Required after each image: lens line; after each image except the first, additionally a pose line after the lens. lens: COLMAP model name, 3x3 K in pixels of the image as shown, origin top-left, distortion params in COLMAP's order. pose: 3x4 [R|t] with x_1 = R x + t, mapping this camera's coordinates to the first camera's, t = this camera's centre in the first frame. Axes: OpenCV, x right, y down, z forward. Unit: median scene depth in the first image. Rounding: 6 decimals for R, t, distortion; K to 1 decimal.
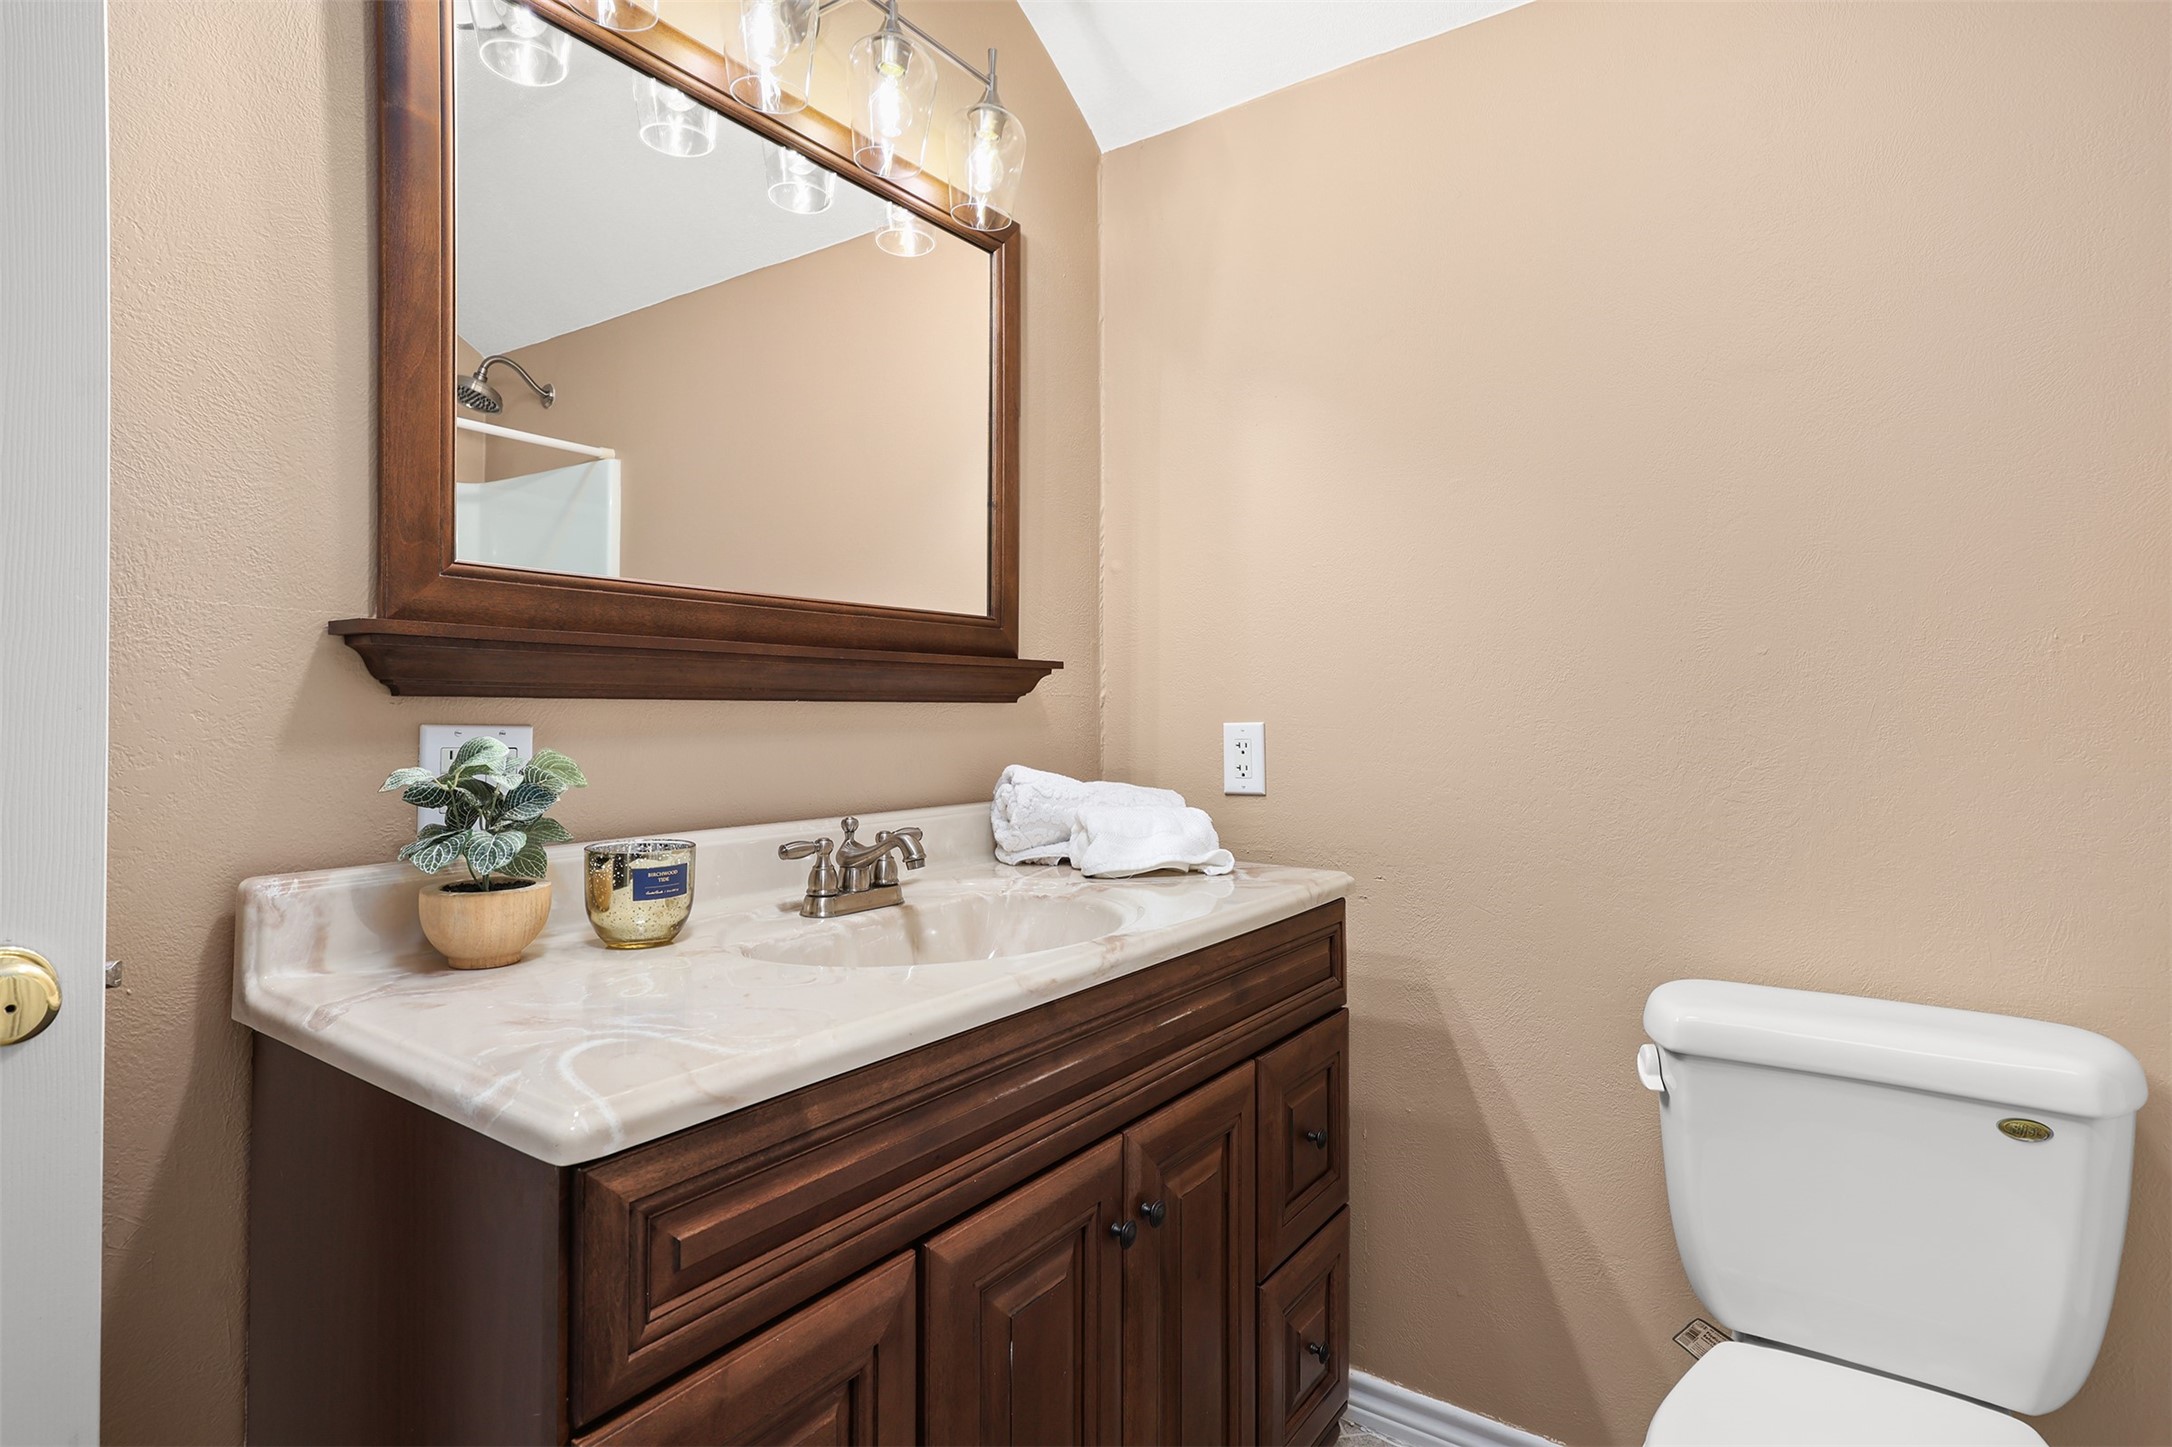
lens RADIAL K [[1088.6, 0, 1092.6], [0, 1088.6, 702.2], [0, 0, 1]] dist [-0.000410, -0.010275]
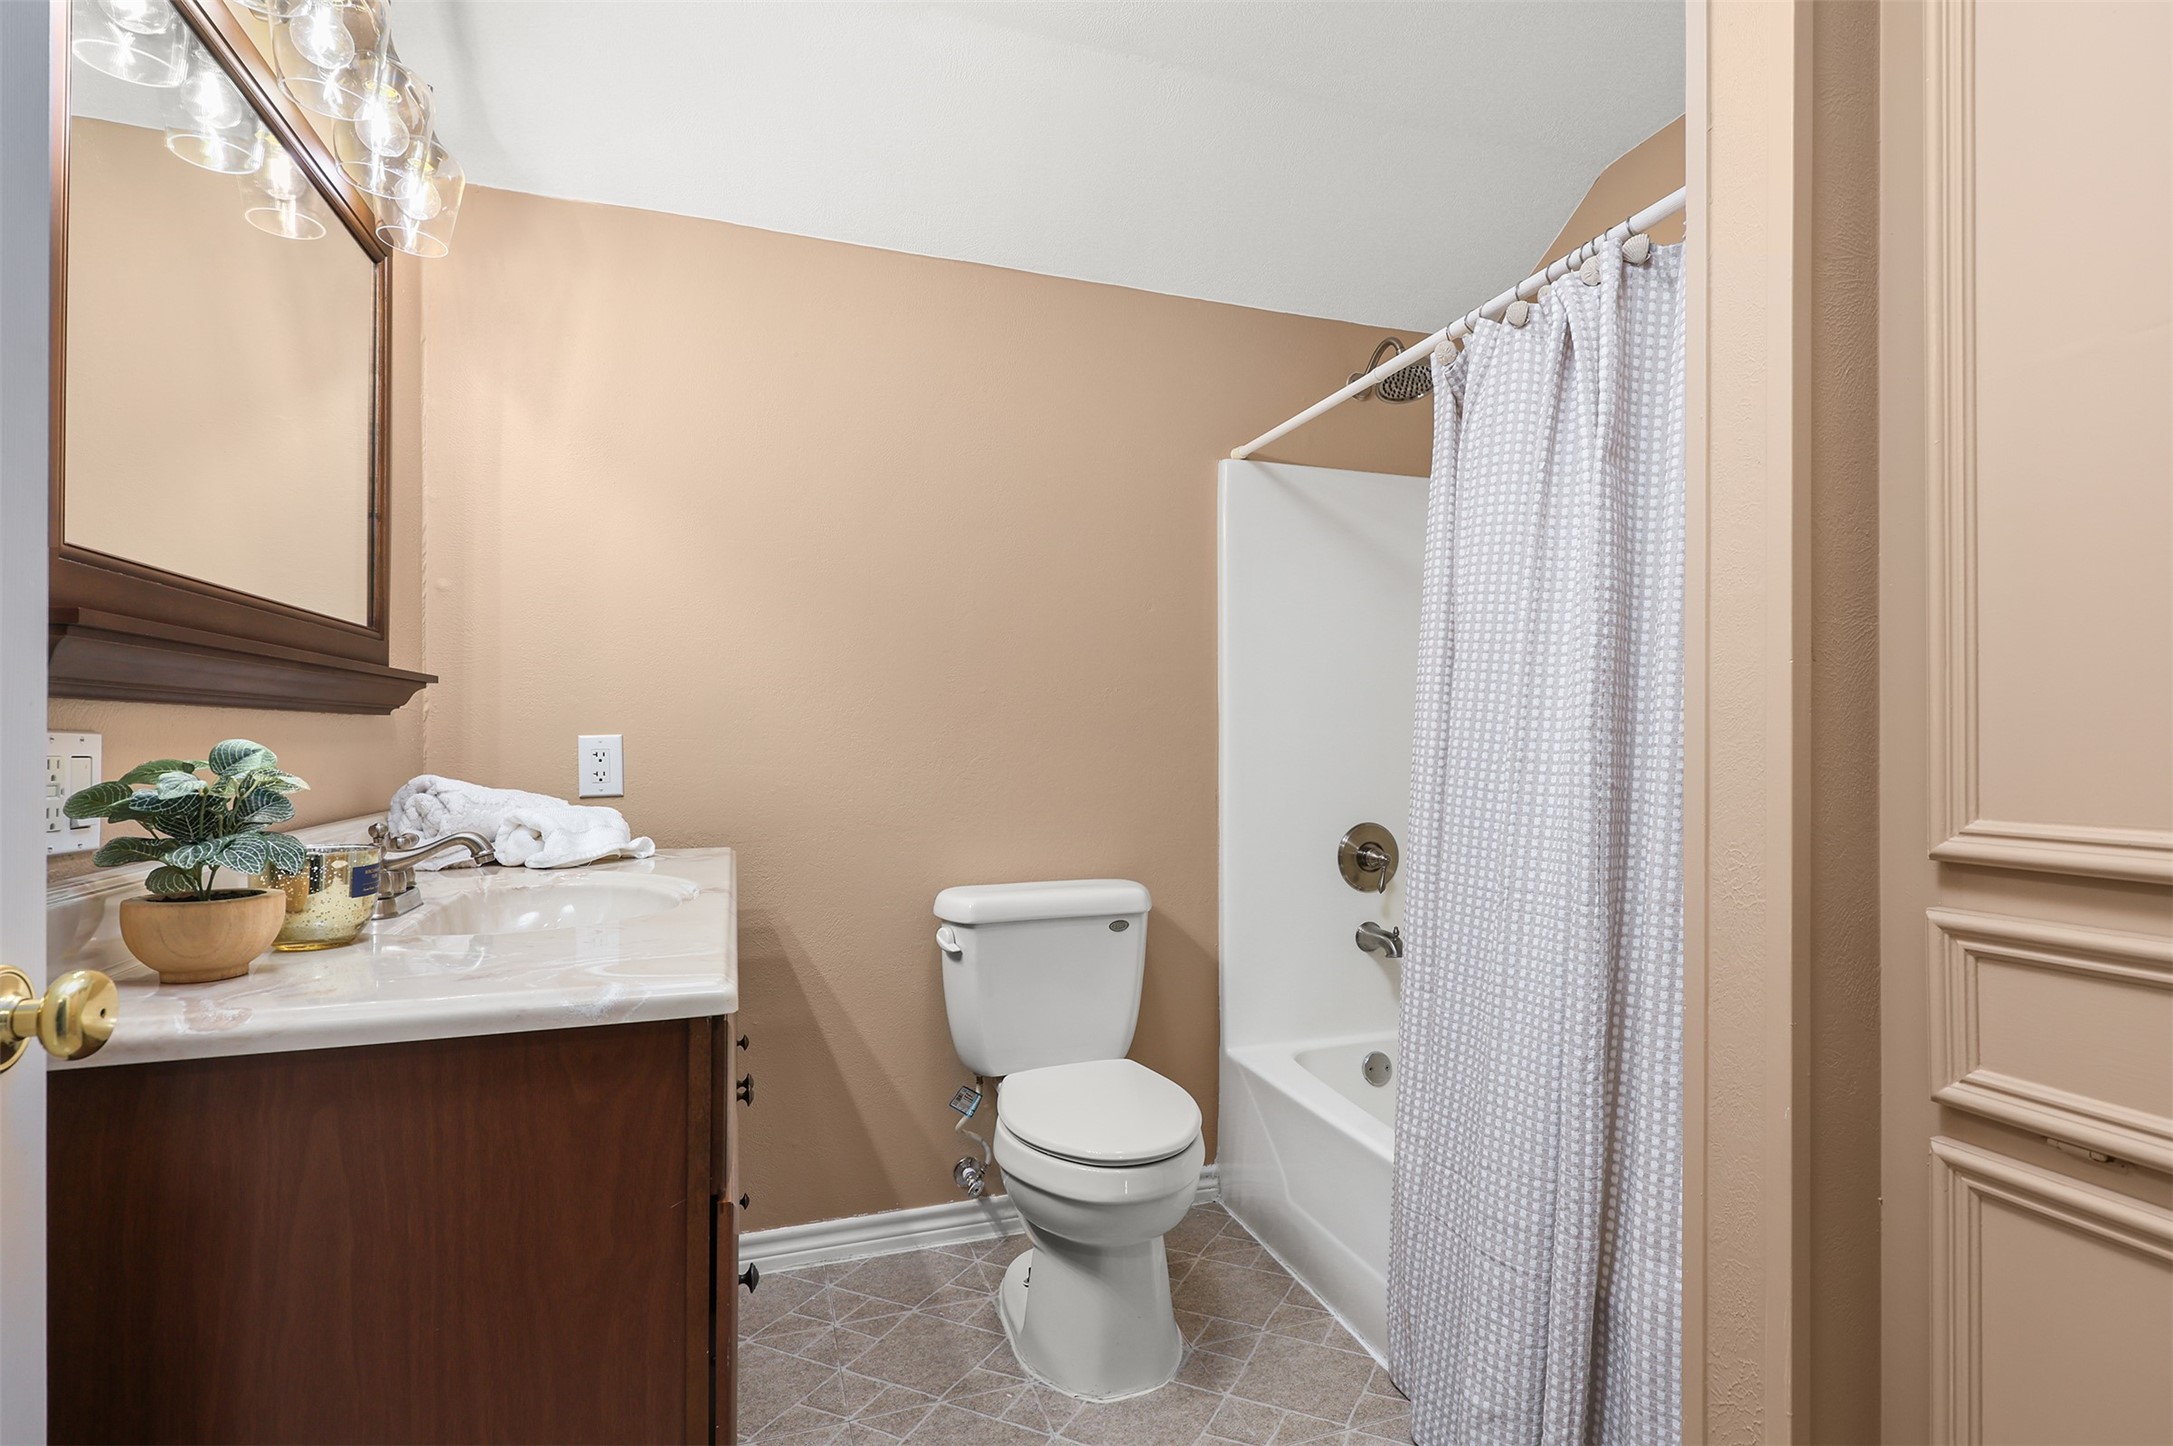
lens RADIAL K [[1049.0, 0, 1086.5], [0, 1049.0, 723.0], [0, 0, 1]] dist [-0.004162, -0.000635]
pose [[0.595049, 0.010009, 0.803627, -0.528738], [-0.007700, 0.999948, -0.006753, 0.010936], [-0.803653, -0.002170, 0.595095, -0.100540]]
